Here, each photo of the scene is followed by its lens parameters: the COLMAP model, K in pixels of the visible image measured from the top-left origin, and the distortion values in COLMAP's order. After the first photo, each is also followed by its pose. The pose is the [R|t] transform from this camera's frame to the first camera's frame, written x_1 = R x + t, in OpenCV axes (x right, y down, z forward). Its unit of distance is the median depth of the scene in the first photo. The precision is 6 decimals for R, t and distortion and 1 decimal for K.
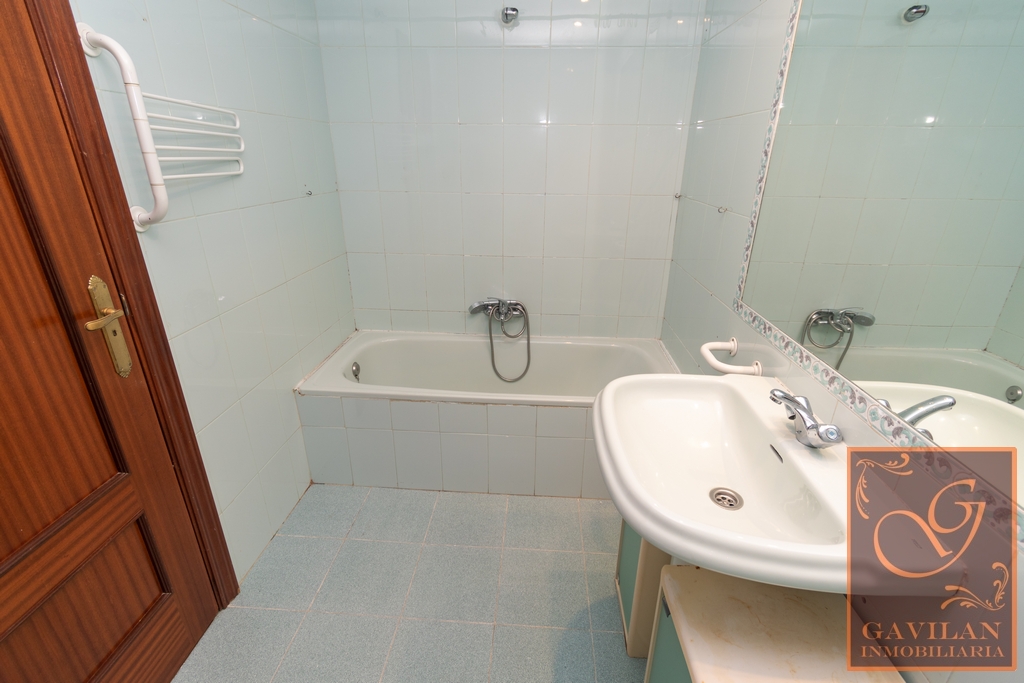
lens RADIAL K [[466.4, 0, 512.6], [0, 466.4, 339.4], [0, 0, 1]] dist [0.002947, -0.001347]
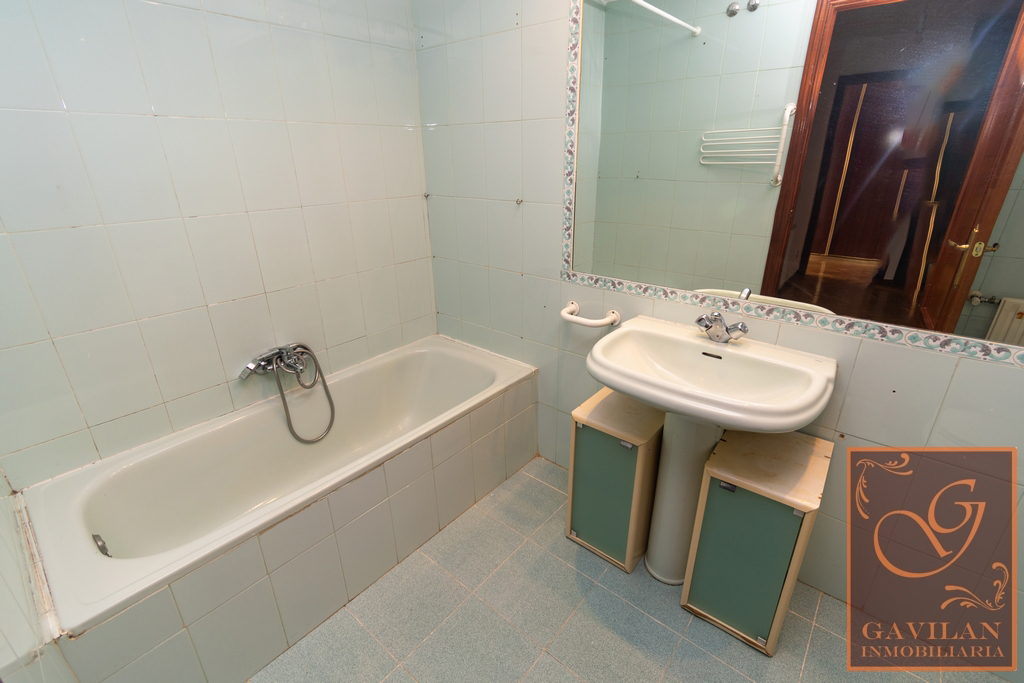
lens RADIAL K [[458.9, 0, 514.7], [0, 458.9, 339.5], [0, 0, 1]] dist [0.001768, 0.000309]
pose [[0.586751, -0.316322, 0.745428, -0.437960], [0.314203, 0.937359, 0.150448, -0.110215], [-0.746324, 0.145940, 0.649386, 0.264497]]
